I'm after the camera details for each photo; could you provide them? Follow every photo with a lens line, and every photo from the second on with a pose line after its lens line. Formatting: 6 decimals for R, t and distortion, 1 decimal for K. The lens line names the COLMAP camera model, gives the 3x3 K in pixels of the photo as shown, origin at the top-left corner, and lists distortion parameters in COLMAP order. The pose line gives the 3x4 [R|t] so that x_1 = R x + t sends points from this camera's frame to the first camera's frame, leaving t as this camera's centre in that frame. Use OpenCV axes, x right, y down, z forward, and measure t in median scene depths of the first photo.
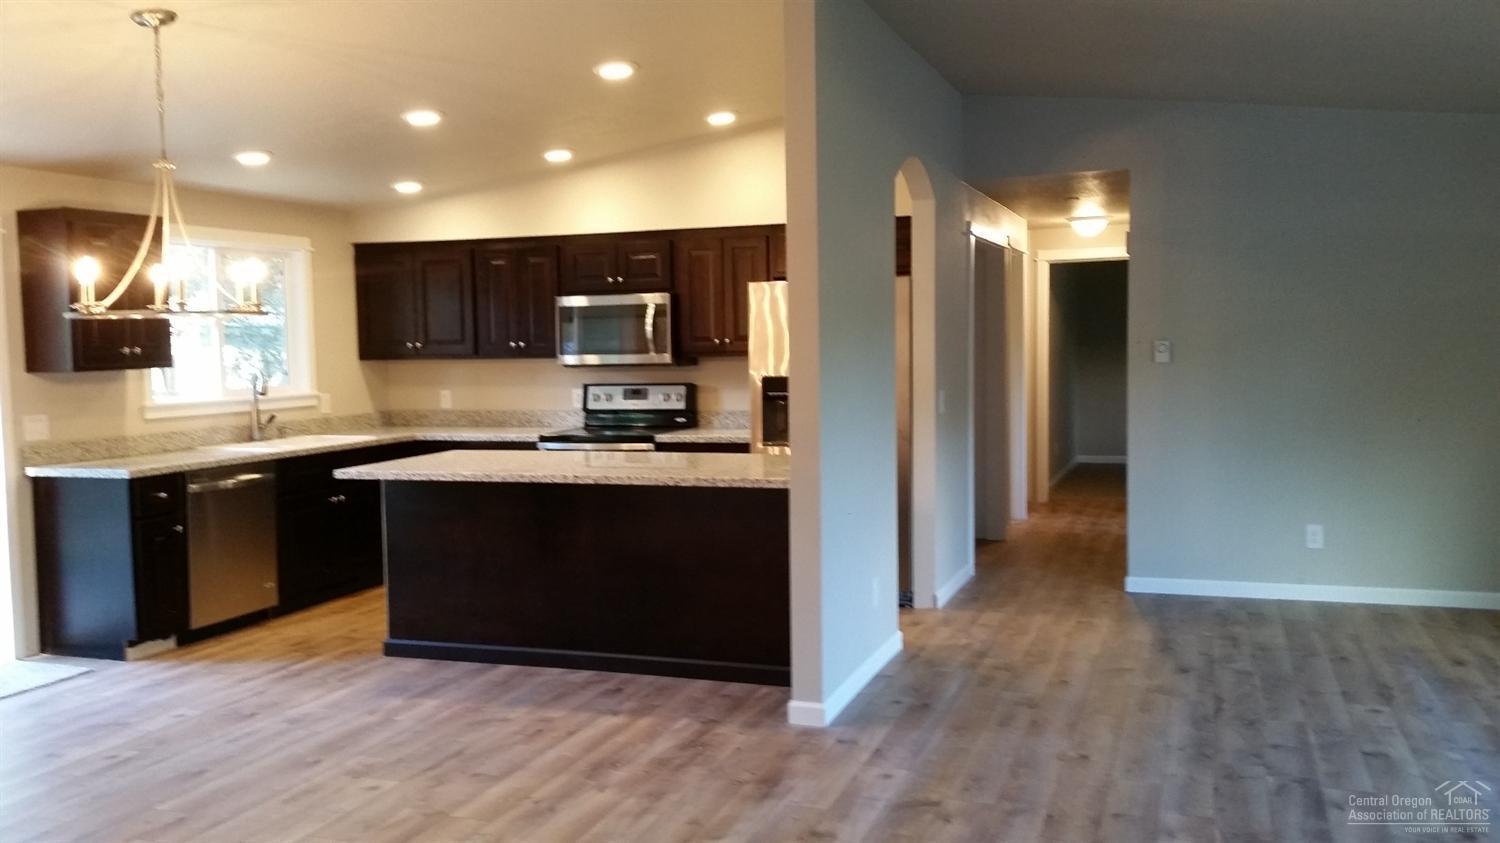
lens RADIAL K [[1234.4, 0, 750.0], [0, 1234.4, 421.5], [0, 0, 1]] dist [0.104143, -0.200169]
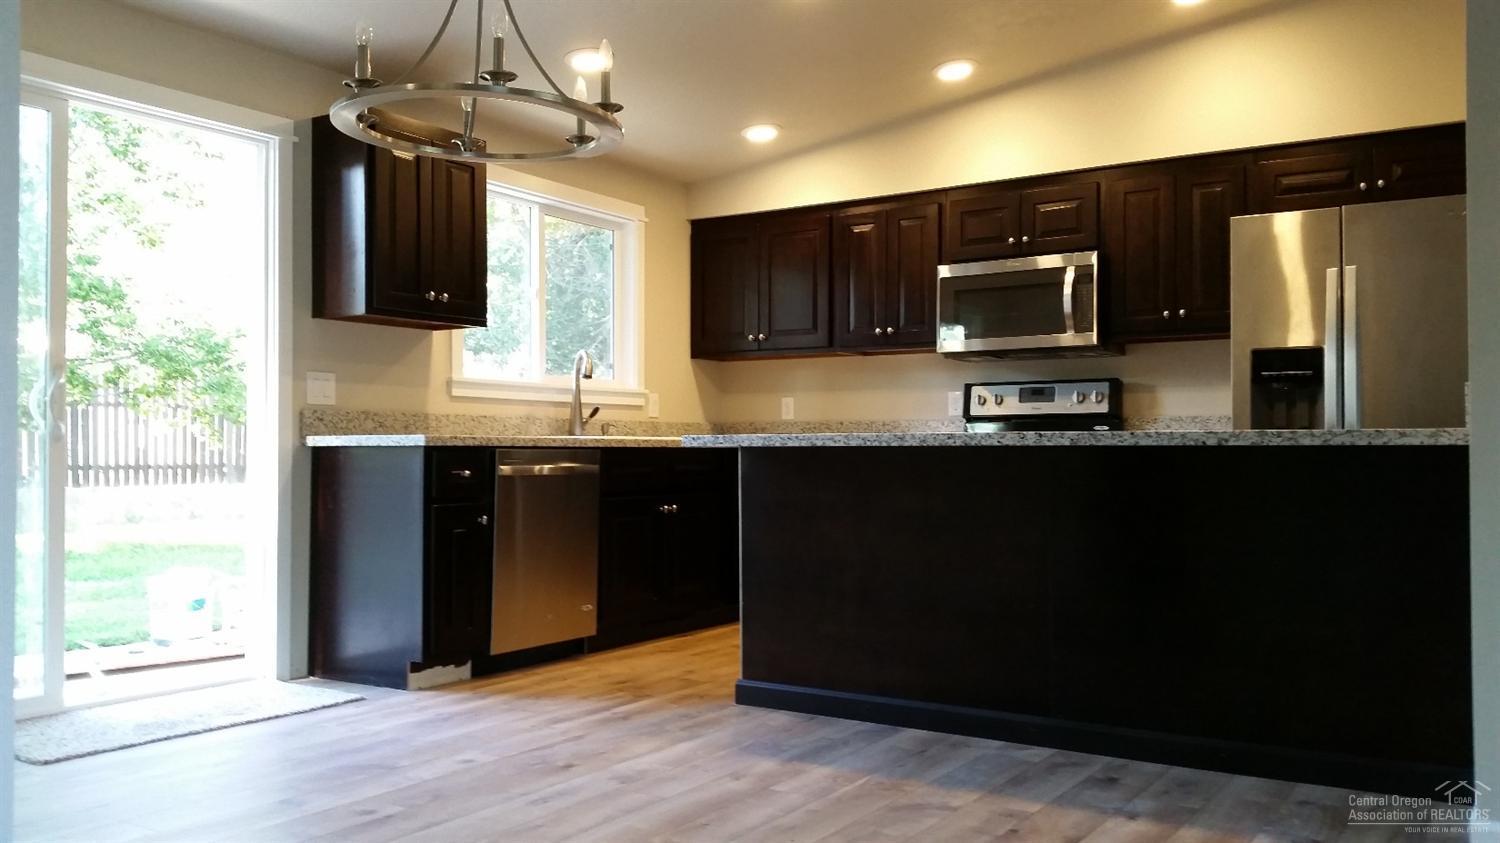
lens RADIAL K [[1264.9, 0, 741.6], [0, 1264.9, 398.6], [0, 0, 1]] dist [0.289243, -0.847160]
pose [[0.971696, 0.006959, -0.236134, -0.114529], [-0.028614, 0.995674, -0.088404, 0.076600], [0.234497, 0.092658, 0.967691, 0.263477]]
